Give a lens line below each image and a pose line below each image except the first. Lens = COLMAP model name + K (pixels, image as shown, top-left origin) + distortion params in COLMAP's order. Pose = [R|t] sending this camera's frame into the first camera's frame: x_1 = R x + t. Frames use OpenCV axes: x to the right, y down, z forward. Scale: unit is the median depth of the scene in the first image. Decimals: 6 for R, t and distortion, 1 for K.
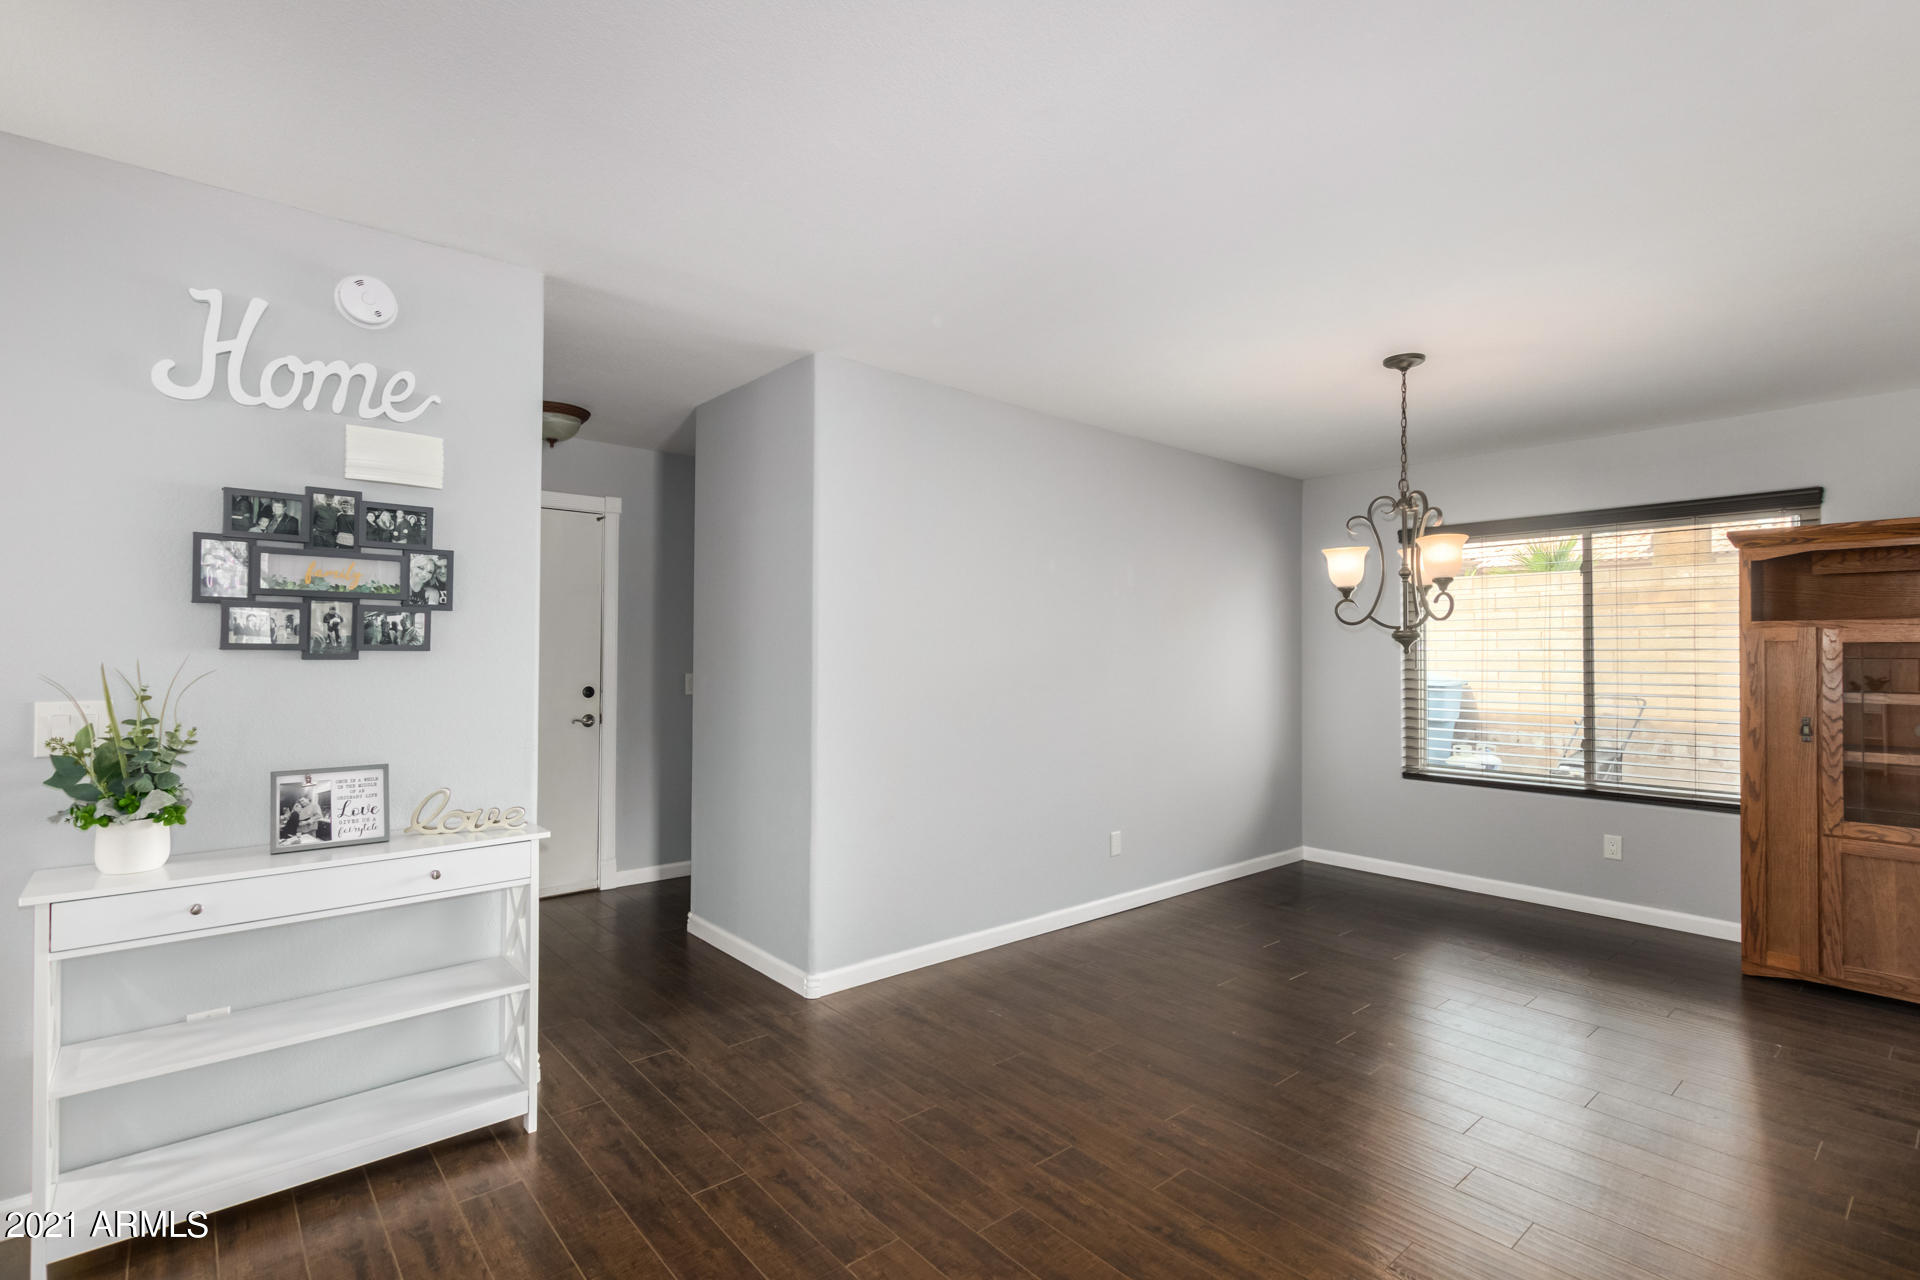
lens RADIAL K [[894.0, 0, 952.1], [0, 894.0, 645.1], [0, 0, 1]] dist [0.013362, 0.000011]
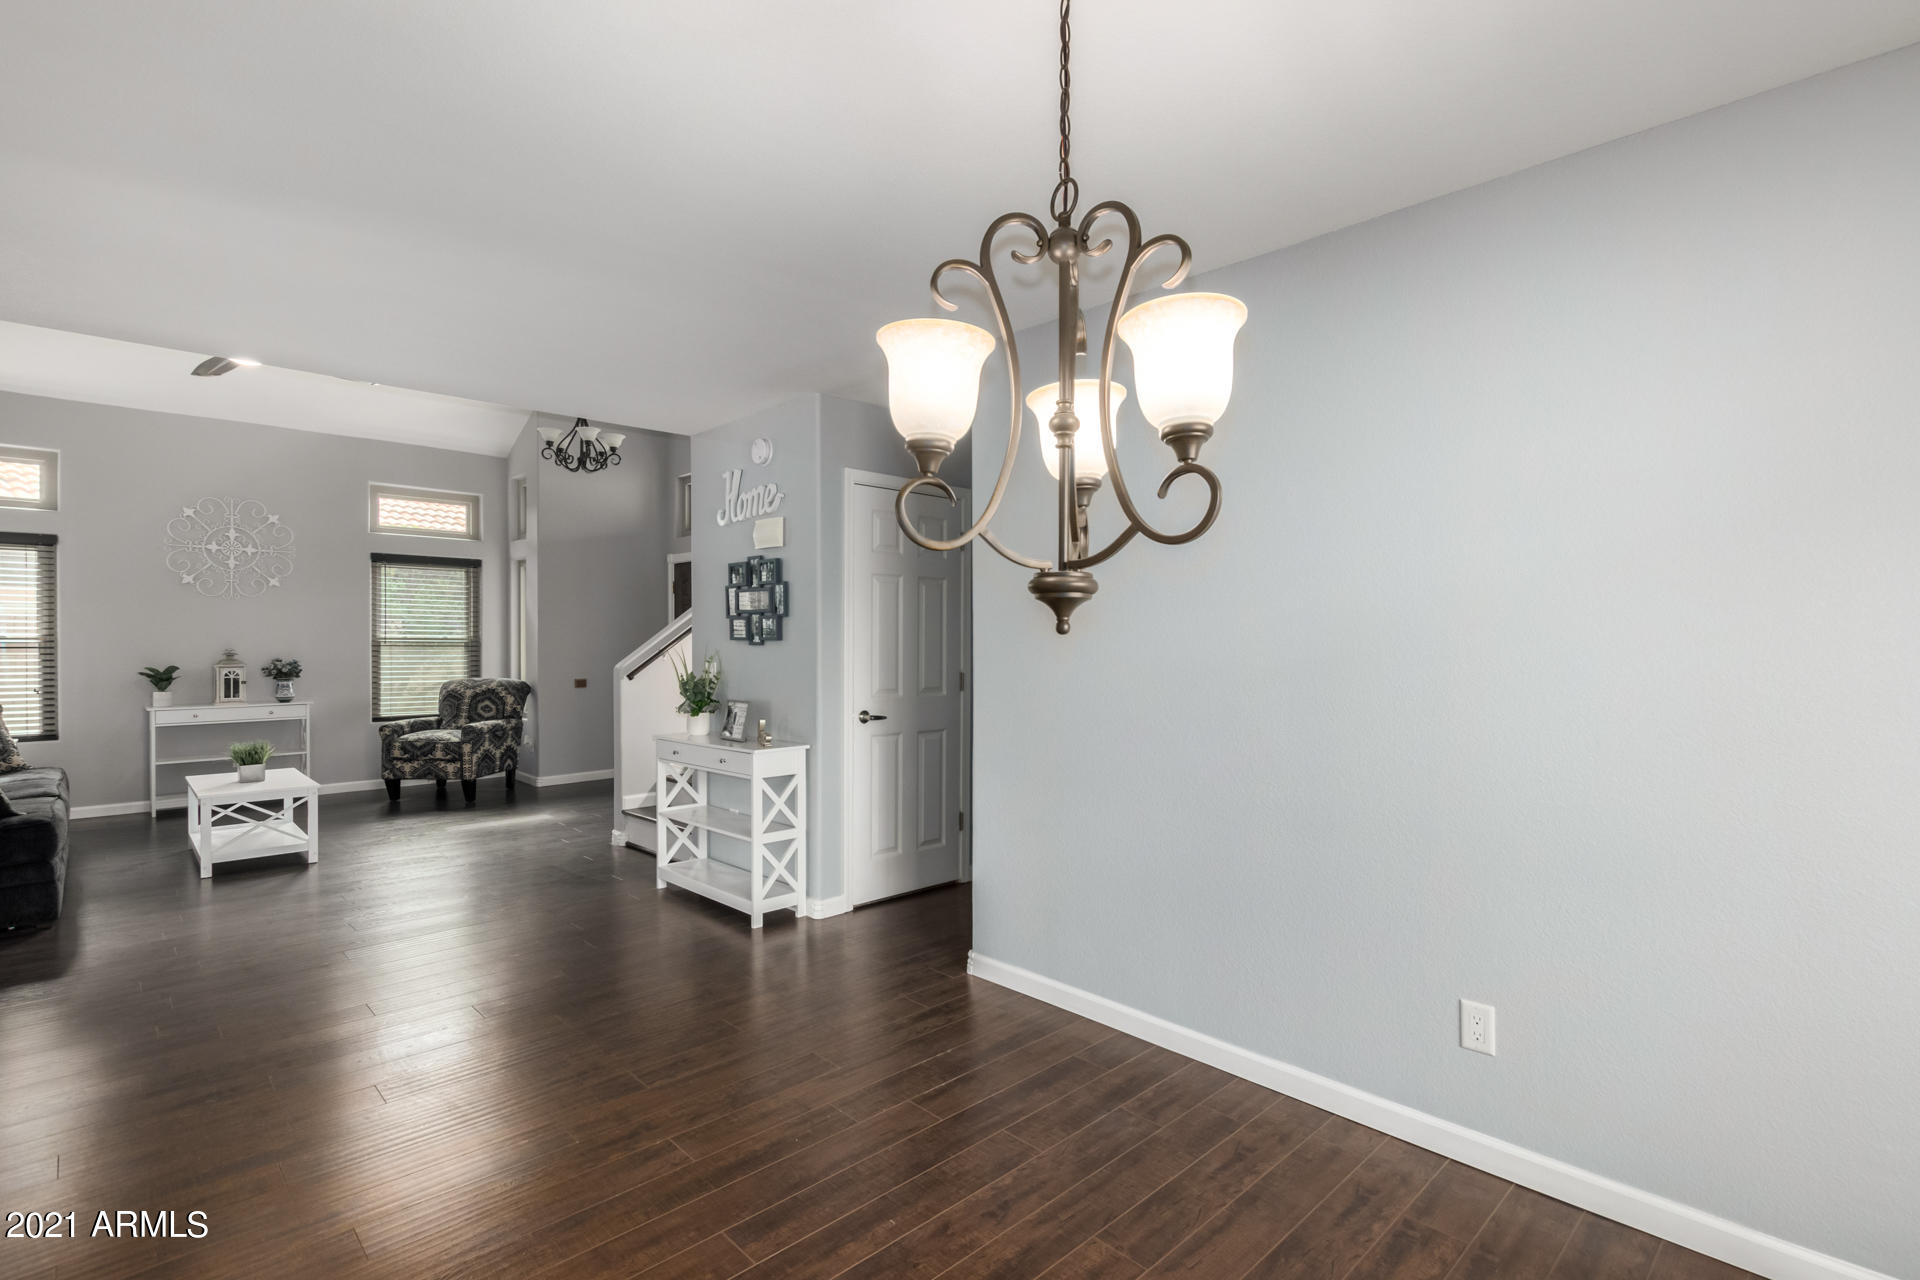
lens RADIAL K [[894.0, 0, 952.1], [0, 894.0, 645.1], [0, 0, 1]] dist [0.013362, 0.000011]
pose [[0.072500, -0.002504, -0.997365, 1.224686], [0.003053, 0.999993, -0.002289, 0.021672], [0.997364, -0.002879, 0.072507, 1.262136]]
